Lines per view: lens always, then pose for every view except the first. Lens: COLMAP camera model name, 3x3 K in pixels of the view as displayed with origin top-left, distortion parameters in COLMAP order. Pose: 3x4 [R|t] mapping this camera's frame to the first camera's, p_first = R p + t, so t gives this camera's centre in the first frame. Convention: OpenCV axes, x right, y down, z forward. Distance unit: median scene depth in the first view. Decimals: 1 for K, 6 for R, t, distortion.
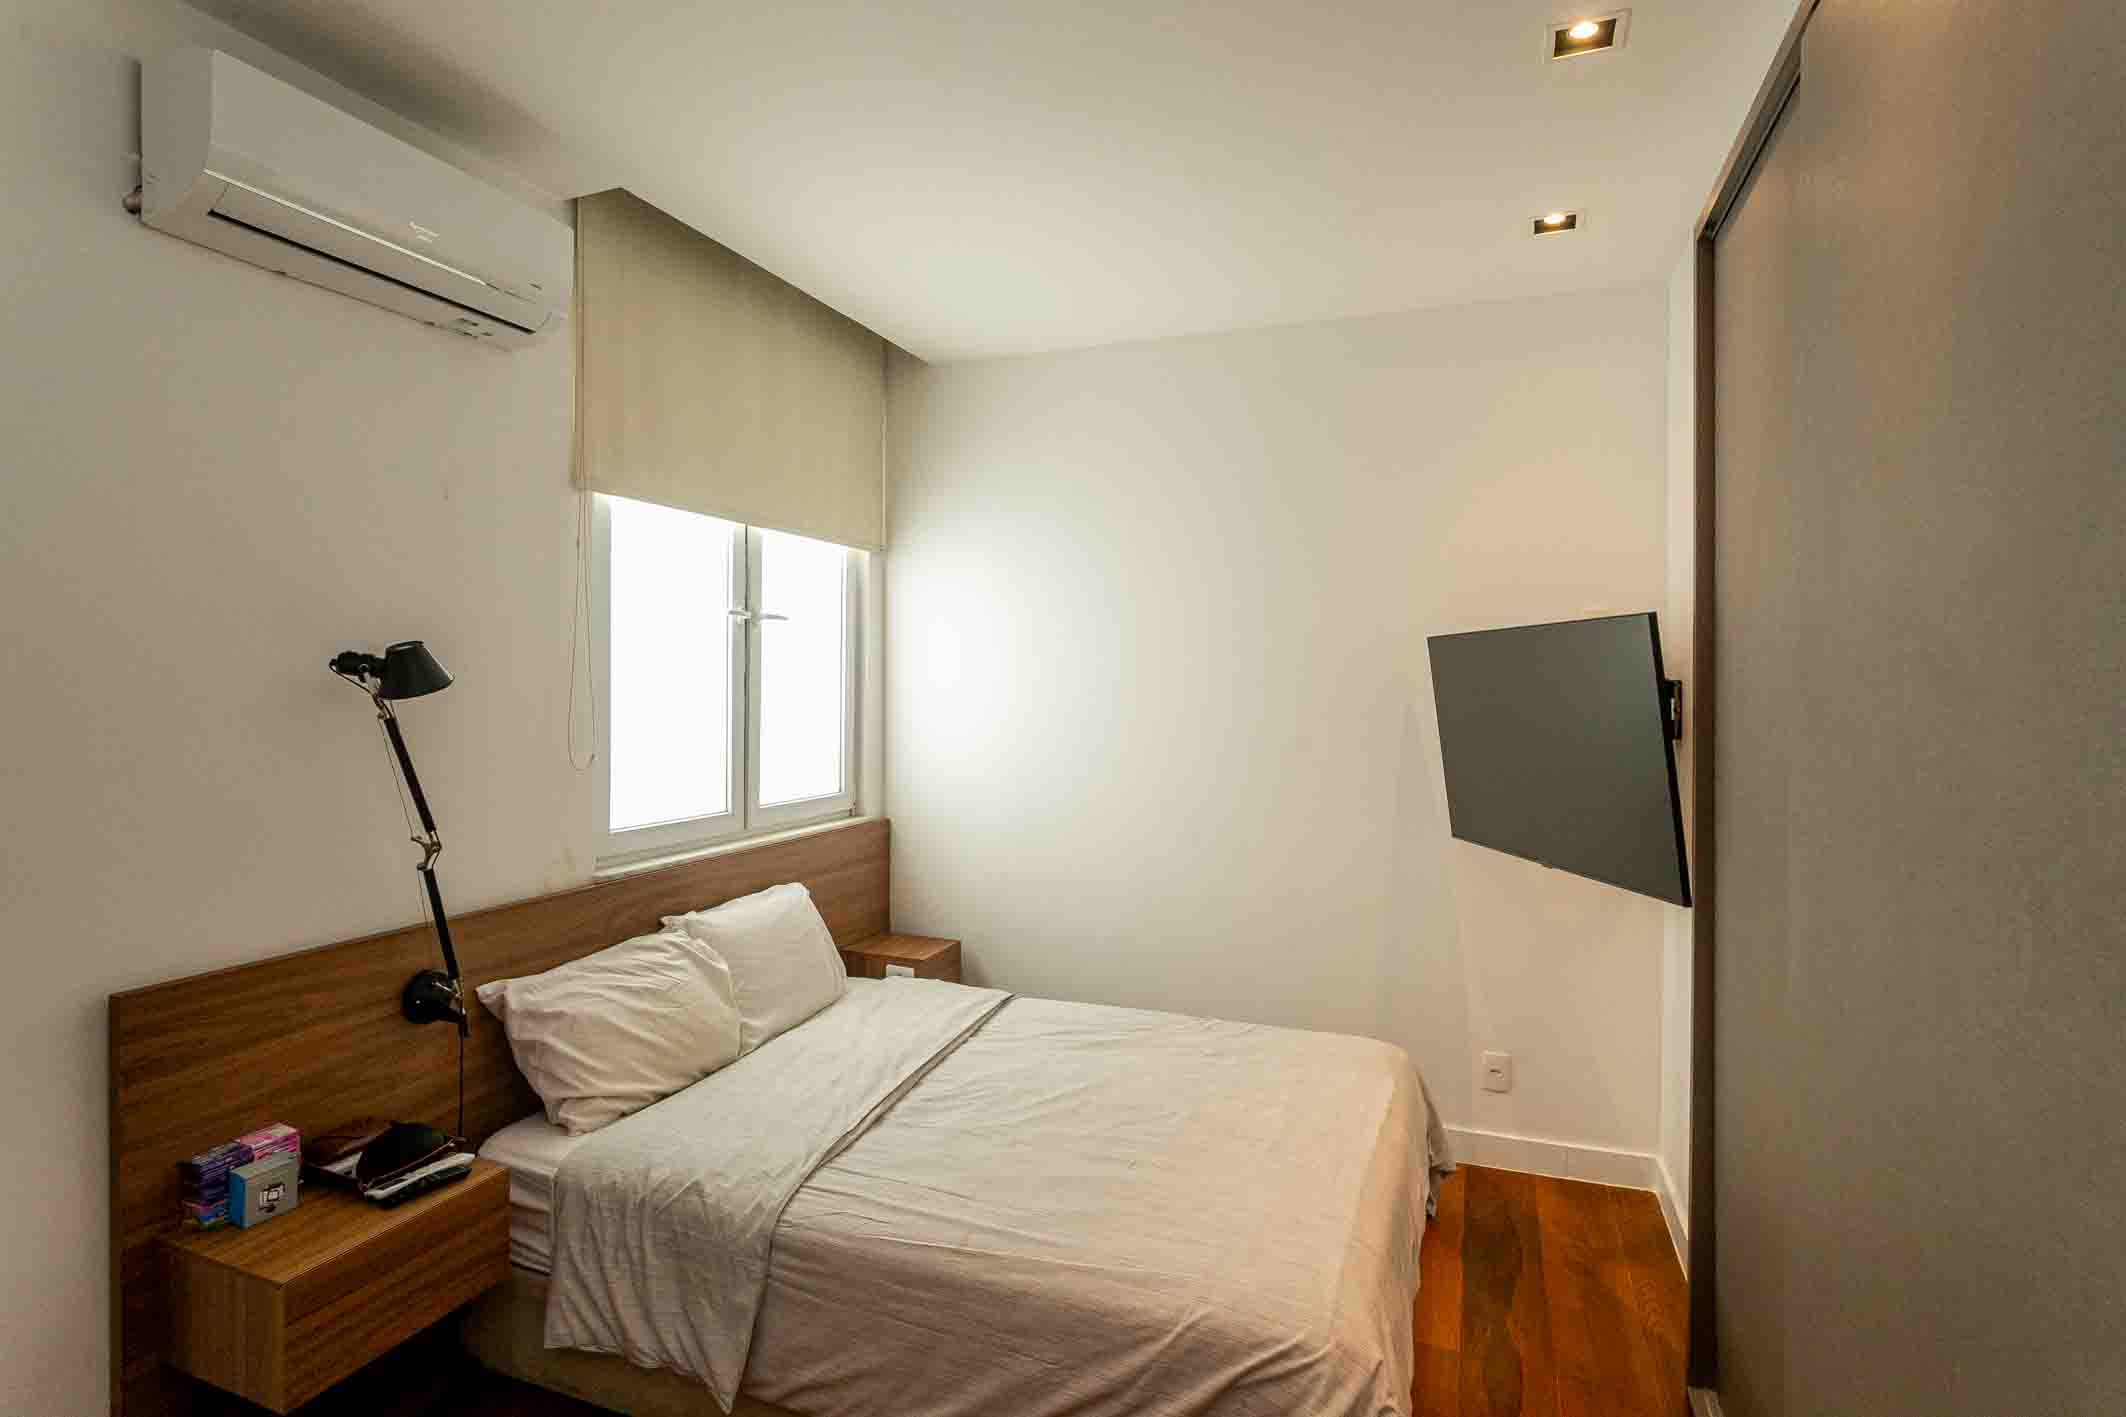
lens RADIAL K [[1124.9, 0, 1058.6], [0, 1124.9, 698.2], [0, 0, 1]] dist [-0.002229, 0.000048]
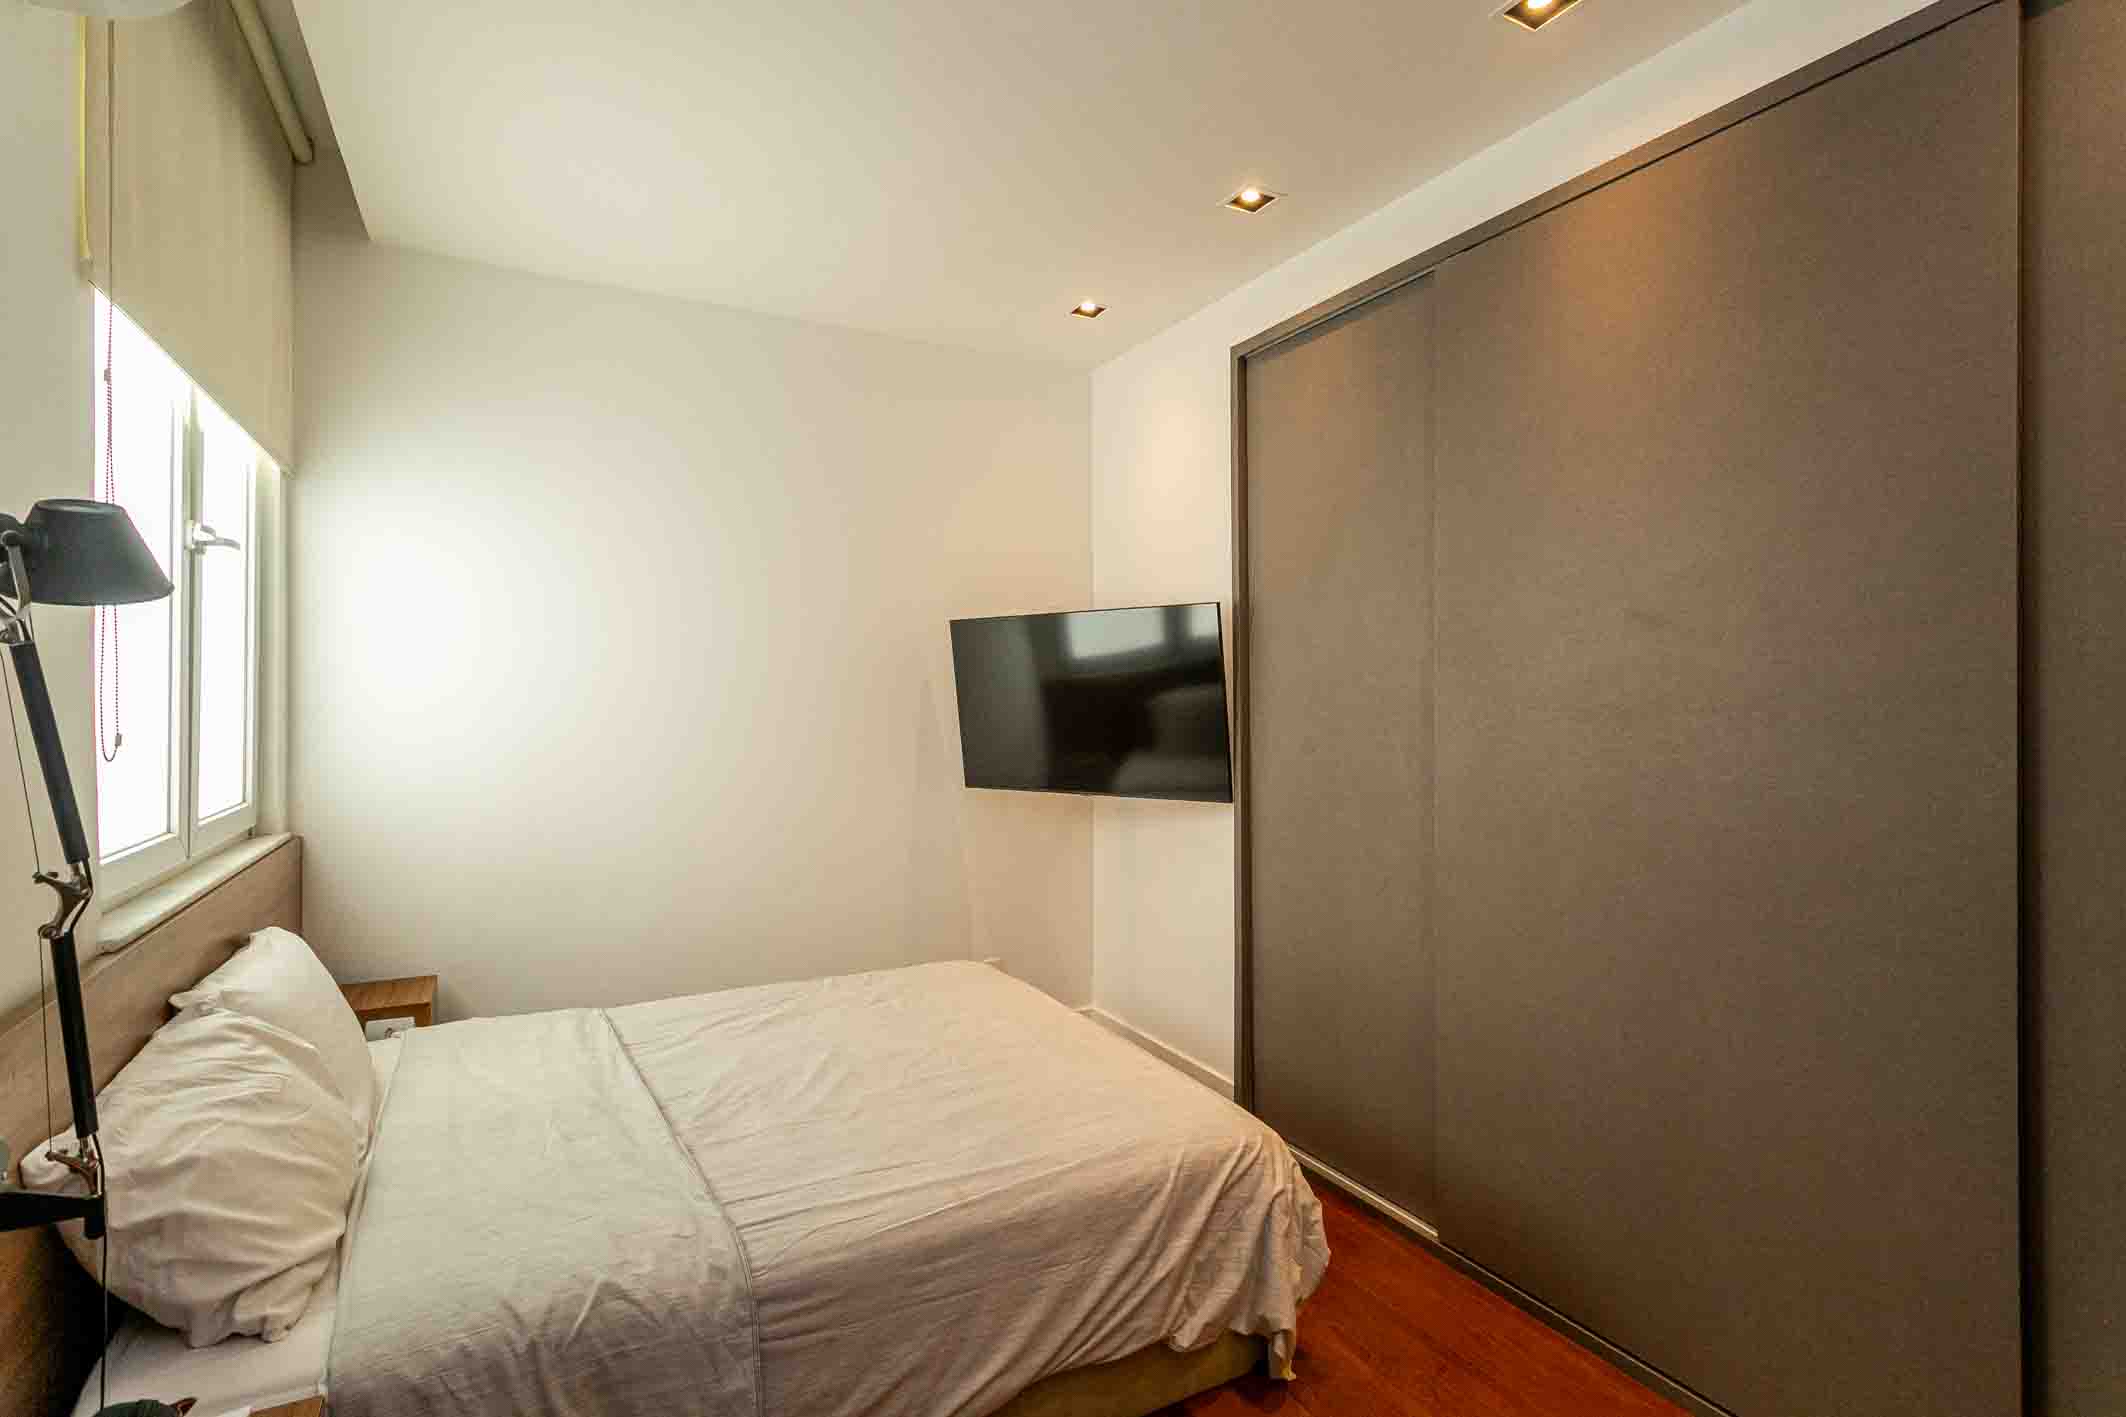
lens RADIAL K [[1026.8, 0, 1064.7], [0, 1026.8, 699.2], [0, 0, 1]] dist [0.000961, 0.001196]
pose [[0.623423, -0.008030, 0.781843, -0.654438], [0.018633, 0.999816, -0.004589, 0.053947], [-0.781662, 0.017428, 0.623458, 0.333382]]
